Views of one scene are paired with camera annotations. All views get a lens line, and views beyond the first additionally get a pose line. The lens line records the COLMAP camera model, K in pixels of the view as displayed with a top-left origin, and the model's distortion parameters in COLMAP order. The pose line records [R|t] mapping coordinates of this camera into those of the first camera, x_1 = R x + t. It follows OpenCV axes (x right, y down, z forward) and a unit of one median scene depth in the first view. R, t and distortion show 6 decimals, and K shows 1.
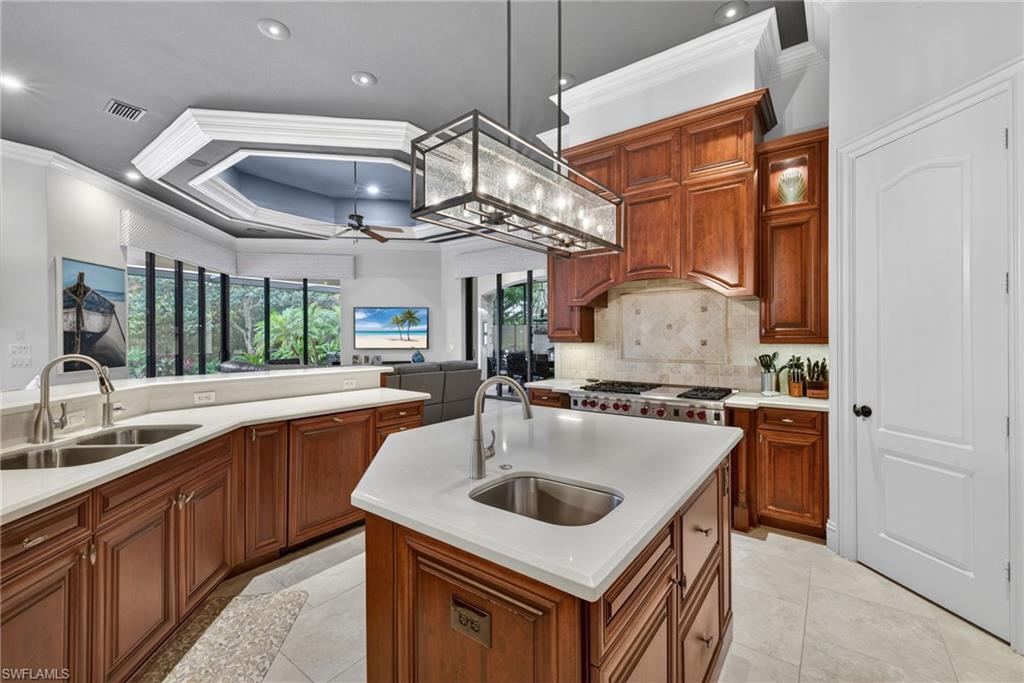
lens RADIAL K [[424.1, 0, 512.4], [0, 424.1, 333.8], [0, 0, 1]] dist [0.002204, 0.000092]
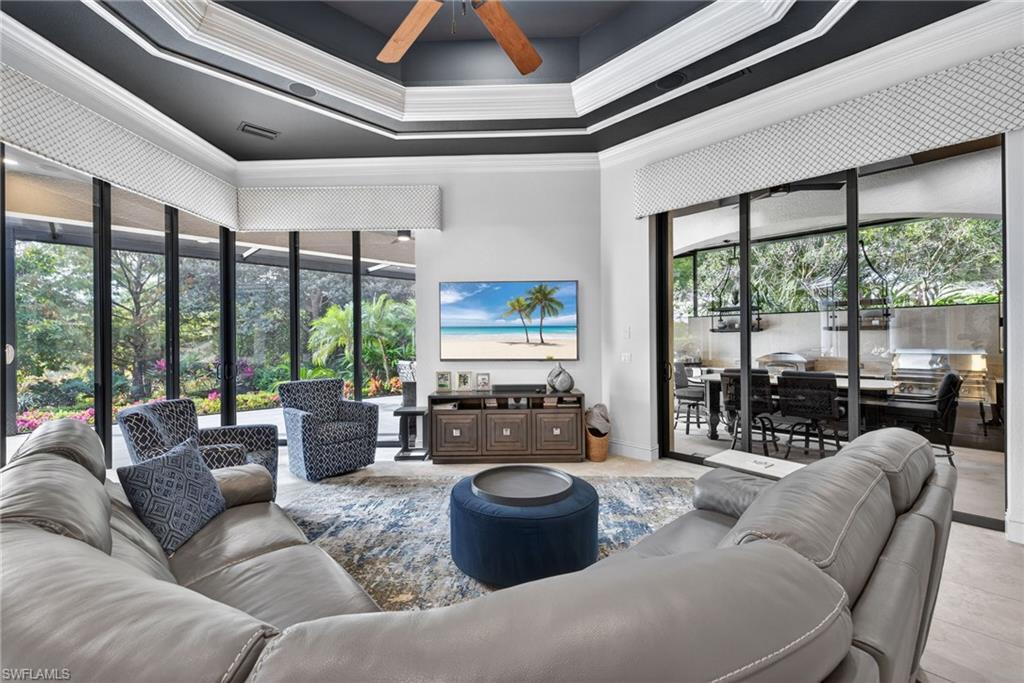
lens RADIAL K [[466.2, 0, 506.6], [0, 466.2, 340.8], [0, 0, 1]] dist [0.001329, 0.001800]
pose [[0.980017, 0.002659, -0.198895, -0.423723], [-0.001707, 0.999986, 0.004959, 0.020279], [0.198905, -0.004520, 0.980008, 1.075607]]
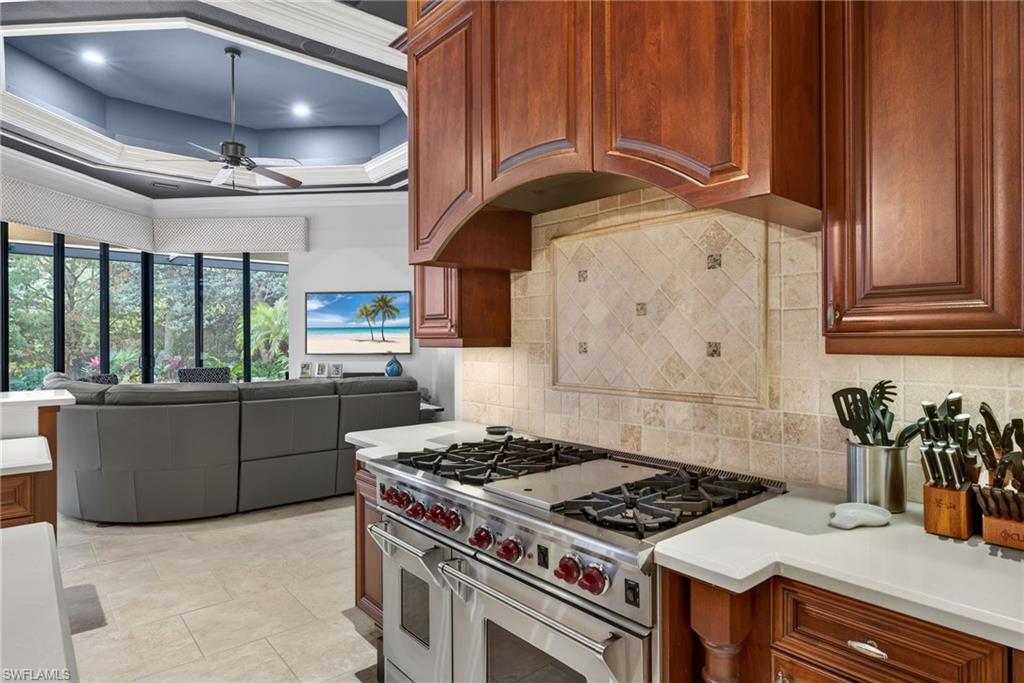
lens RADIAL K [[579.4, 0, 503.2], [0, 579.4, 331.0], [0, 0, 1]] dist [-0.001763, -0.001976]
pose [[0.974866, -0.003125, -0.222769, 0.337738], [0.002659, 0.999994, -0.002393, 0.004944], [0.222775, 0.001741, 0.974868, 0.398042]]
